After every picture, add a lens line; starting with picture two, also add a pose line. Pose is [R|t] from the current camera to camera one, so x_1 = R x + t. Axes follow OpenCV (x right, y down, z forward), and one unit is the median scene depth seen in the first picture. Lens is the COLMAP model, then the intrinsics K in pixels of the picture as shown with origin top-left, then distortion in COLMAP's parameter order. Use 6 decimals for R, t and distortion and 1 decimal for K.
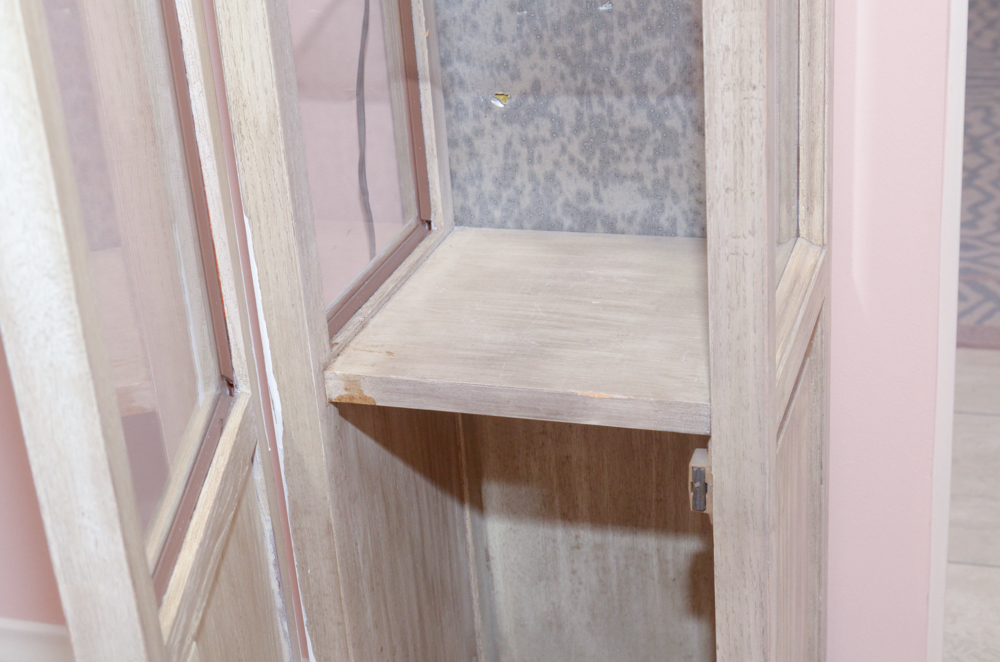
lens RADIAL K [[1639.1, 0, 500.0], [0, 1639.1, 331.0], [0, 0, 1]] dist [-0.162285, -0.030649]
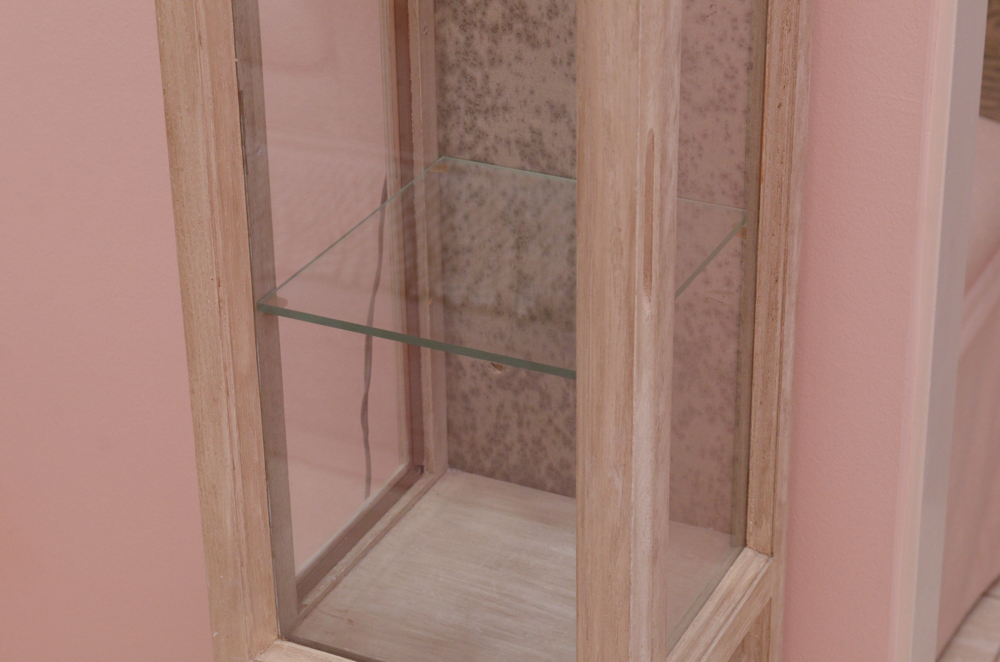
lens RADIAL K [[2285.1, 0, 500.0], [0, 2285.1, 331.0], [0, 0, 1]] dist [0.030979, -0.108773]
pose [[0.988816, 0.114504, -0.095564, 0.140818], [-0.108698, 0.992018, 0.063918, -0.258349], [0.102120, -0.052816, 0.993369, -0.468513]]
